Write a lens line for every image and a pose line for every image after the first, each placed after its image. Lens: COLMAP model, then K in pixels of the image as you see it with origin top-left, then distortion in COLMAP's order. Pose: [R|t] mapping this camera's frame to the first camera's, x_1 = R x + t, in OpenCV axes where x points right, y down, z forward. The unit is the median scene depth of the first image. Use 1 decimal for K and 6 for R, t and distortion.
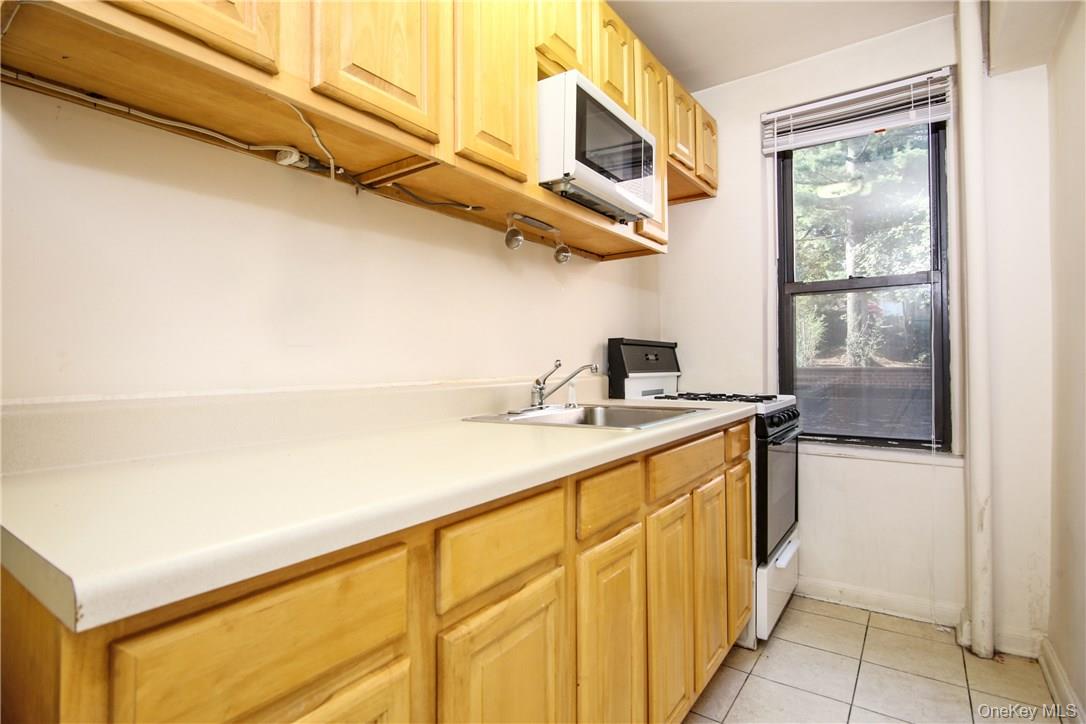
lens RADIAL K [[531.1, 0, 534.2], [0, 531.1, 359.5], [0, 0, 1]] dist [-0.017349, -0.000302]
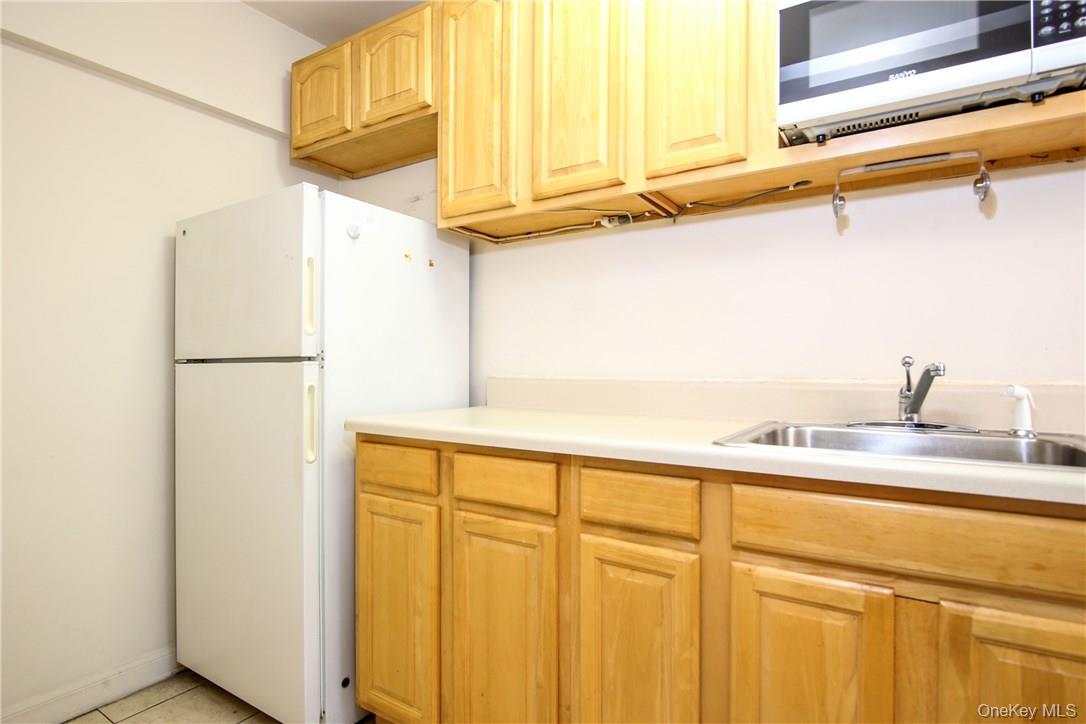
lens RADIAL K [[531.1, 0, 540.1], [0, 531.1, 363.2], [0, 0, 1]] dist [-0.017349, -0.000302]
pose [[0.069105, 0.013518, -0.997518, 1.055624], [0.014972, 0.999782, 0.014585, -0.011816], [0.997497, -0.015943, 0.068888, 0.728127]]
